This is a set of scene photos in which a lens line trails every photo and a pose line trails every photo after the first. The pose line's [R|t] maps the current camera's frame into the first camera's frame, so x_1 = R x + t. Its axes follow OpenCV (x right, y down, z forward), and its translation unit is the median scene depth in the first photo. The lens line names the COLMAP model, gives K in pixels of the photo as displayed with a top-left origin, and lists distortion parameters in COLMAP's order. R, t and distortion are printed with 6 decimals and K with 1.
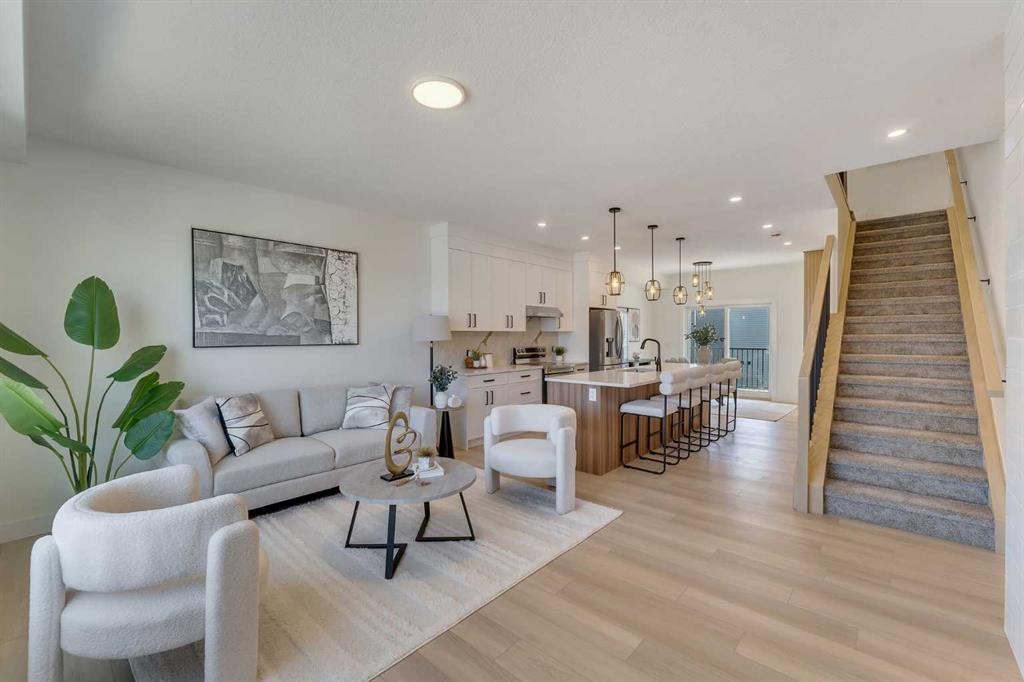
lens RADIAL K [[432.7, 0, 505.5], [0, 432.7, 338.7], [0, 0, 1]] dist [-0.007219, -0.000230]
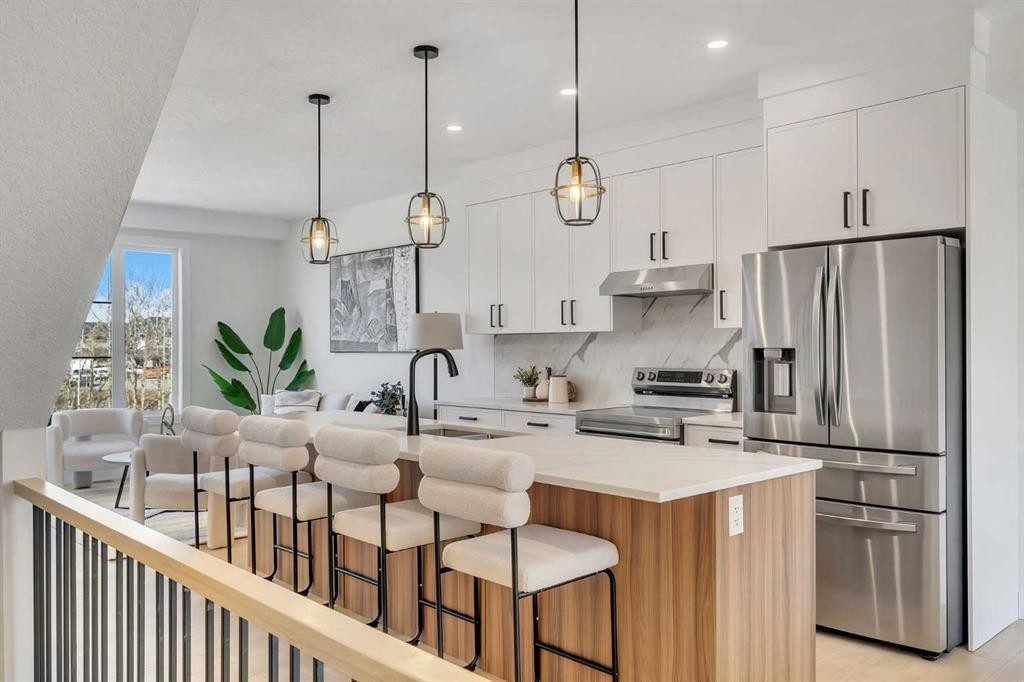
lens RADIAL K [[826.7, 0, 493.7], [0, 826.7, 349.3], [0, 0, 1]] dist [-0.002412, 0.008177]
pose [[-0.104502, 0.005538, -0.994509, 1.420299], [-0.004490, 0.999972, 0.006040, -0.004412], [0.994515, 0.005097, -0.104475, 1.522115]]
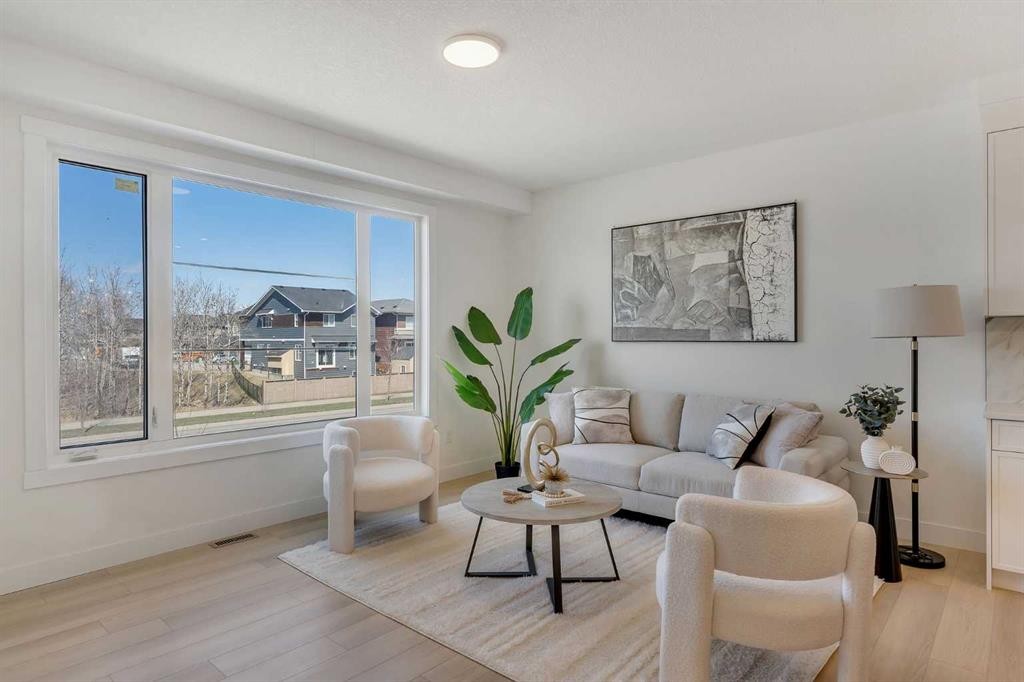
lens RADIAL K [[578.4, 0, 500.8], [0, 578.4, 339.8], [0, 0, 1]] dist [0.000685, -0.004126]
pose [[0.008999, 0.005211, -0.999946, 0.613466], [-0.006505, 0.999966, 0.005153, 0.009483], [0.999938, 0.006458, 0.009032, 0.632473]]
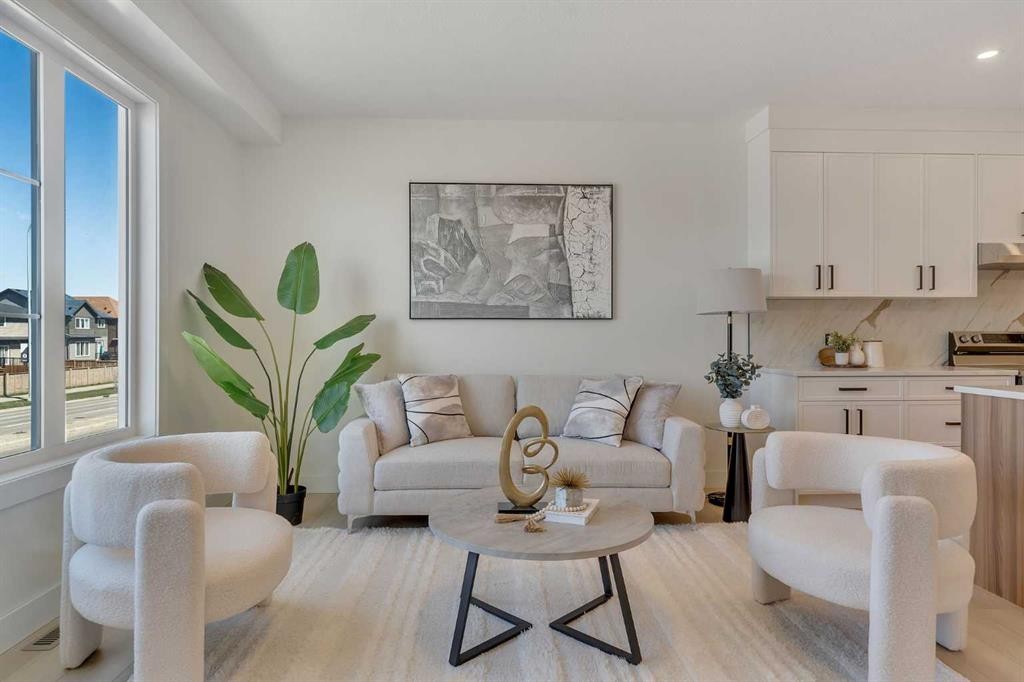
lens RADIAL K [[578.4, 0, 503.2], [0, 578.4, 339.9], [0, 0, 1]] dist [0.000685, -0.004126]
pose [[0.697596, 0.006511, -0.716462, 0.221510], [-0.007556, 0.999970, 0.001730, 0.052552], [0.716452, 0.004206, 0.697624, 0.280825]]
